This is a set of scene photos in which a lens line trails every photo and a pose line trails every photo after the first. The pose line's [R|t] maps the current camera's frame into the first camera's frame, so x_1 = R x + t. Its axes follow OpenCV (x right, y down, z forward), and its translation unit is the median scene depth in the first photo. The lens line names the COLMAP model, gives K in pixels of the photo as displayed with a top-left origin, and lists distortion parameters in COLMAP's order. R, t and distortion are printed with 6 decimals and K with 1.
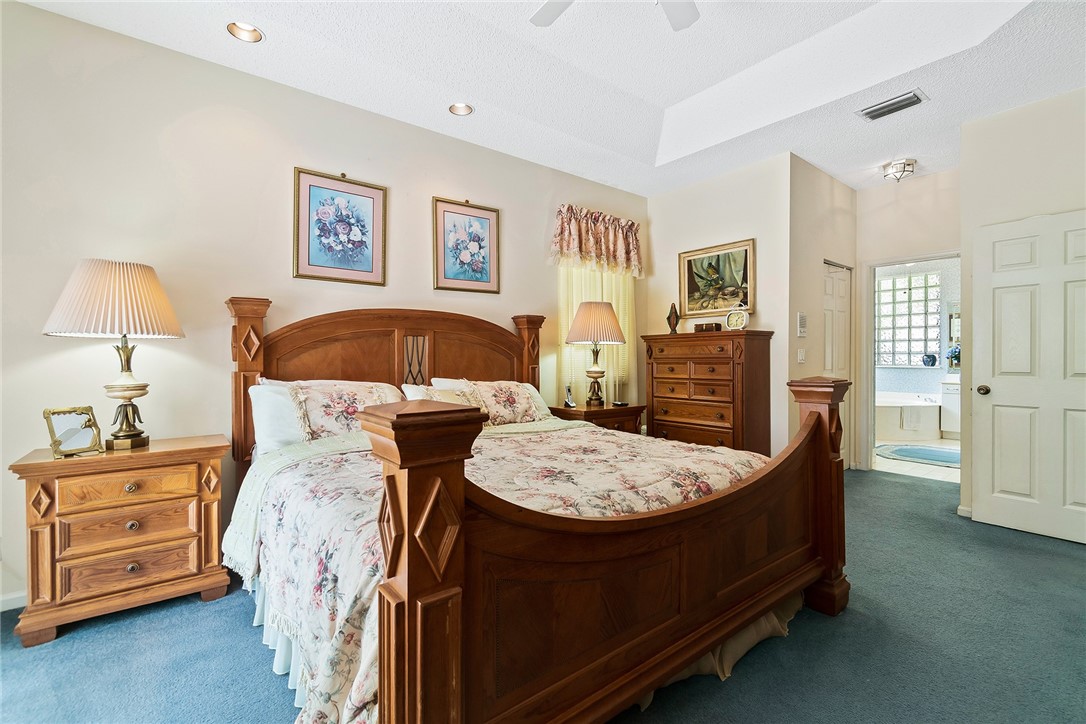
lens RADIAL K [[471.0, 0, 538.3], [0, 471.0, 360.2], [0, 0, 1]] dist [-0.000590, 0.000014]
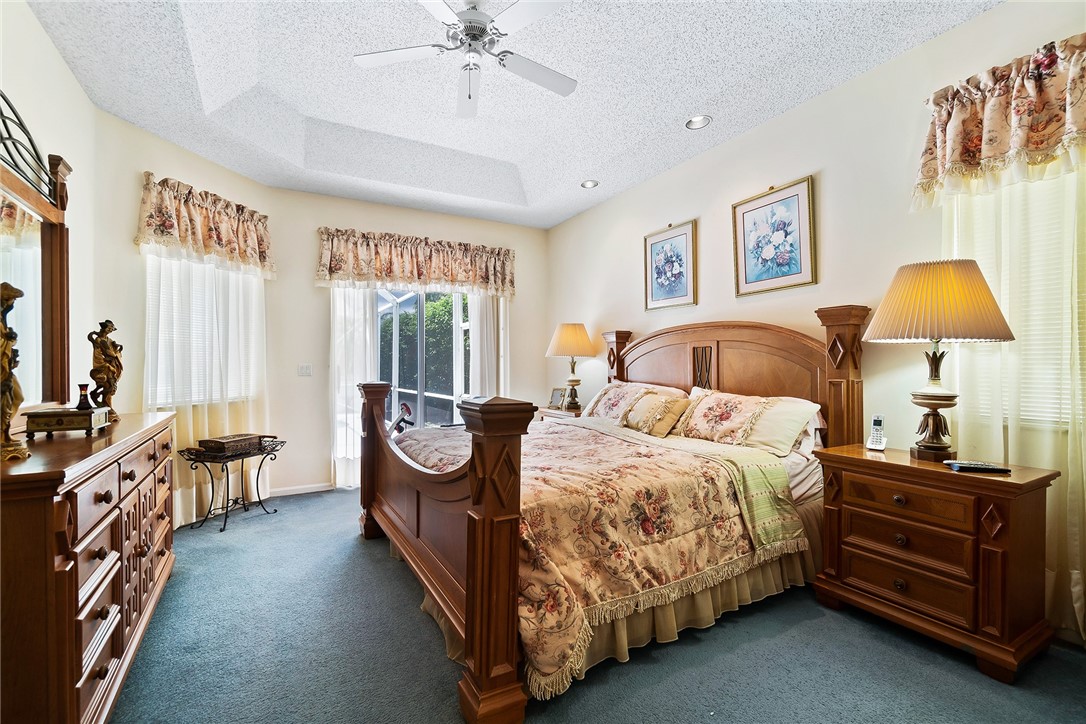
lens RADIAL K [[471.0, 0, 538.3], [0, 471.0, 360.2], [0, 0, 1]] dist [-0.000590, 0.000014]
pose [[-0.136000, -0.006675, -0.990686, 0.811158], [0.001270, 0.999975, -0.006912, -0.013691], [0.990708, -0.002198, -0.135988, 0.727359]]
